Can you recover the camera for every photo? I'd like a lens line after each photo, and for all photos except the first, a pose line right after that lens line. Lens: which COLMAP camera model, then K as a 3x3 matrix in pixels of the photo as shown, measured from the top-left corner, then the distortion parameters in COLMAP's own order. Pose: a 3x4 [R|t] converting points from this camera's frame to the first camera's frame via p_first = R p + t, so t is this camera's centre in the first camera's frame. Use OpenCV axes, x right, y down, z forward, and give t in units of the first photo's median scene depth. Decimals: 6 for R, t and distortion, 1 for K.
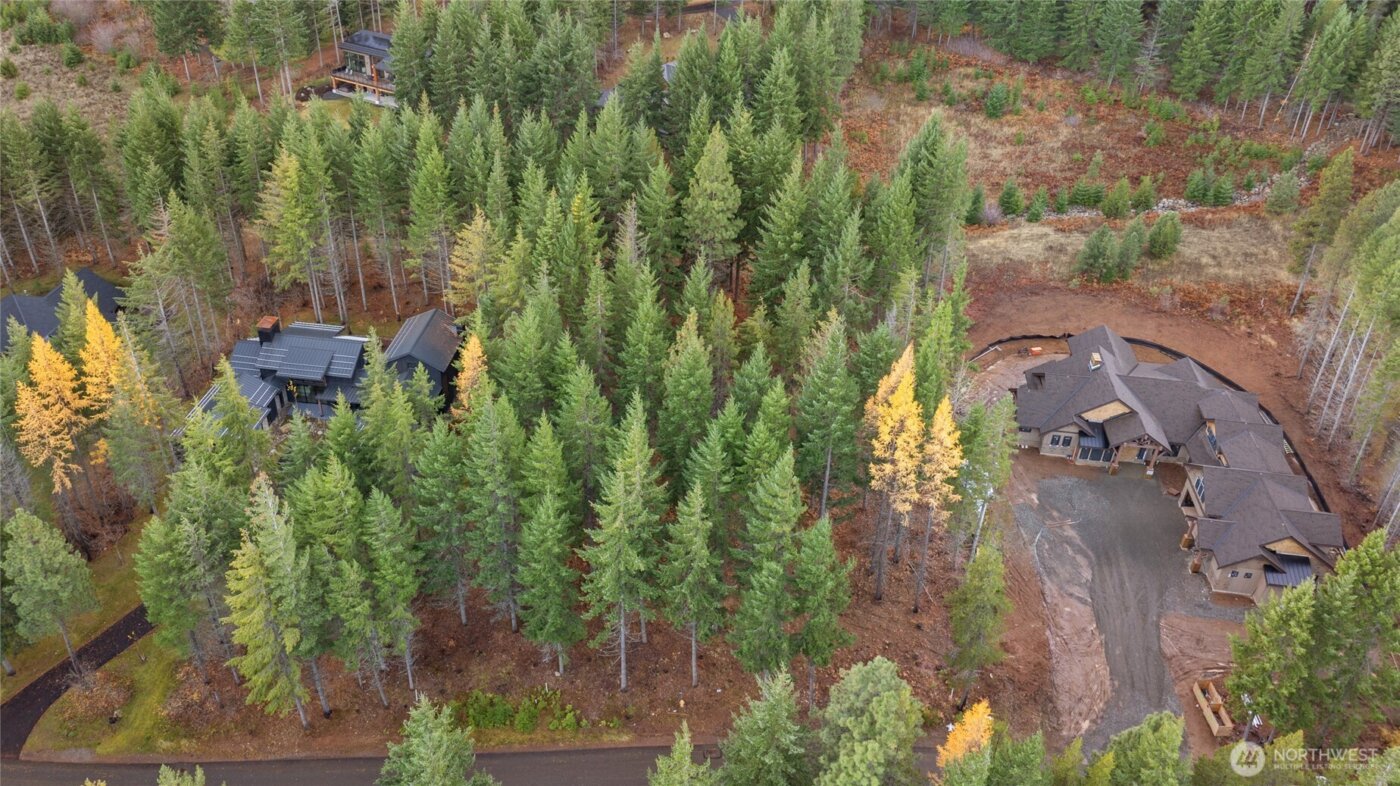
lens RADIAL K [[1045.0, 0, 701.4], [0, 1045.0, 416.4], [0, 0, 1]] dist [-0.007833, -0.001670]
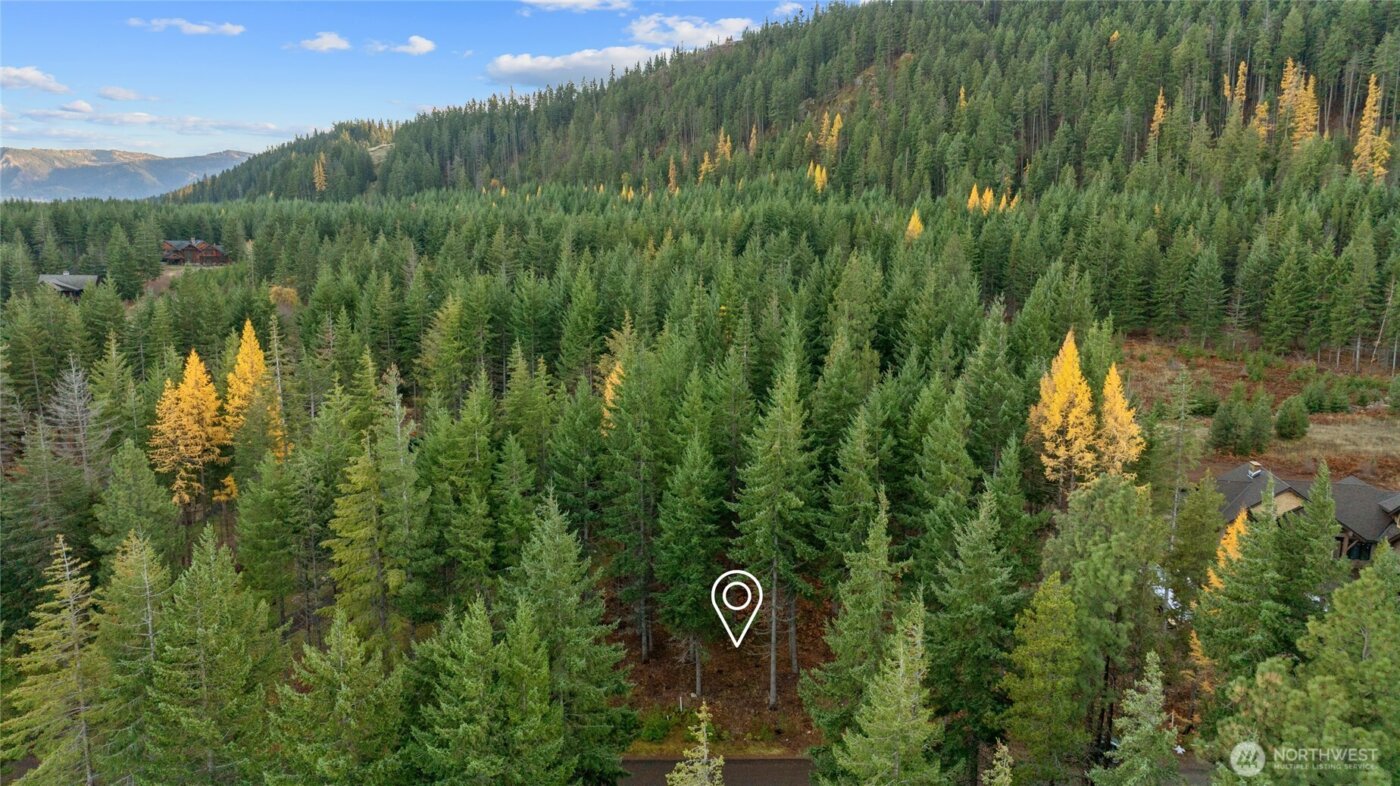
lens RADIAL K [[974.3, 0, 762.5], [0, 974.3, 437.6], [0, 0, 1]] dist [-0.009826, 0.044585]
pose [[0.998977, -0.011794, -0.043659, -0.033389], [-0.006767, 0.915543, -0.402164, 0.274822], [0.044715, 0.402048, 0.914526, 0.145033]]
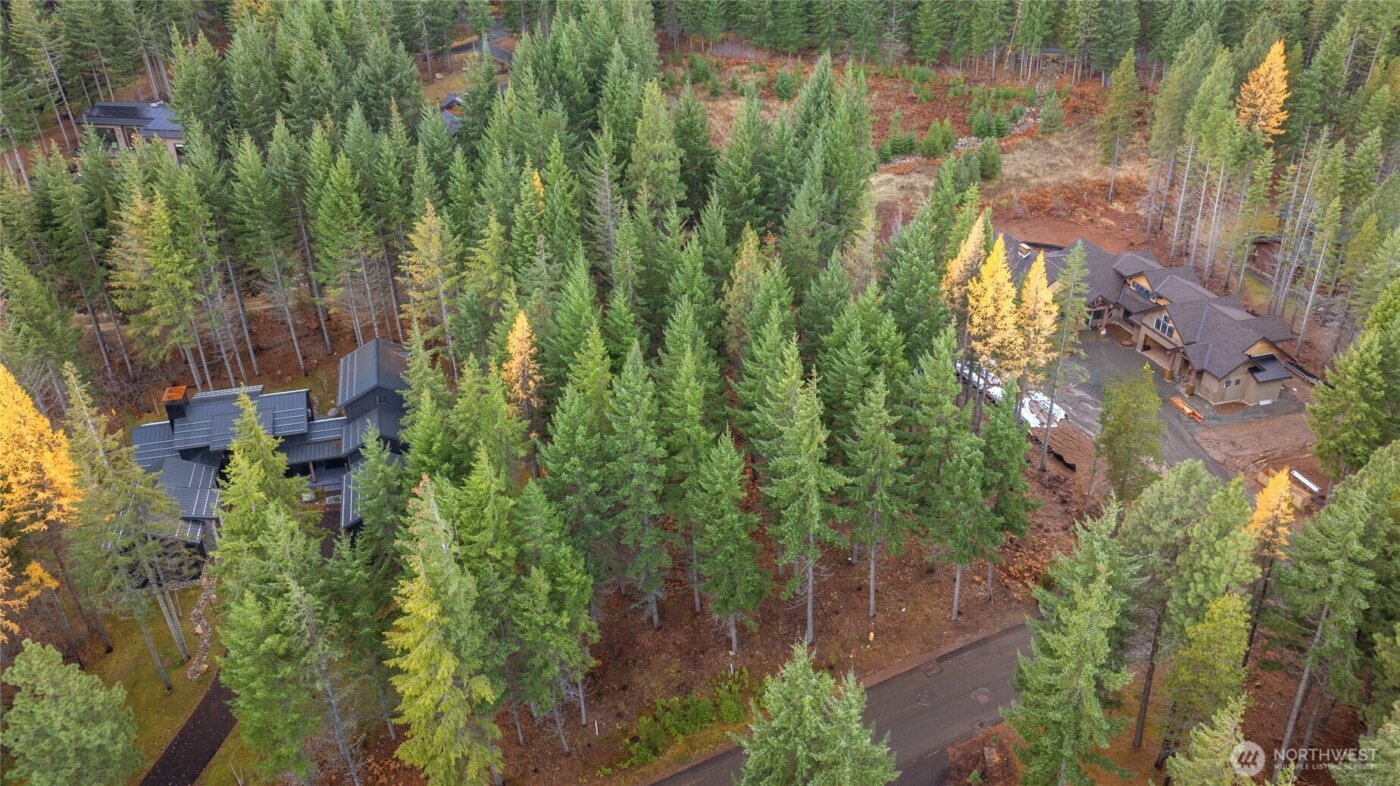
lens RADIAL K [[985.3, 0, 759.2], [0, 985.3, 394.1], [0, 0, 1]] dist [-0.013742, 0.006064]
pose [[0.905964, -0.235116, 0.352066, -0.264151], [0.263639, 0.963999, -0.034641, 0.052428], [-0.331247, 0.124202, 0.935334, 0.140058]]
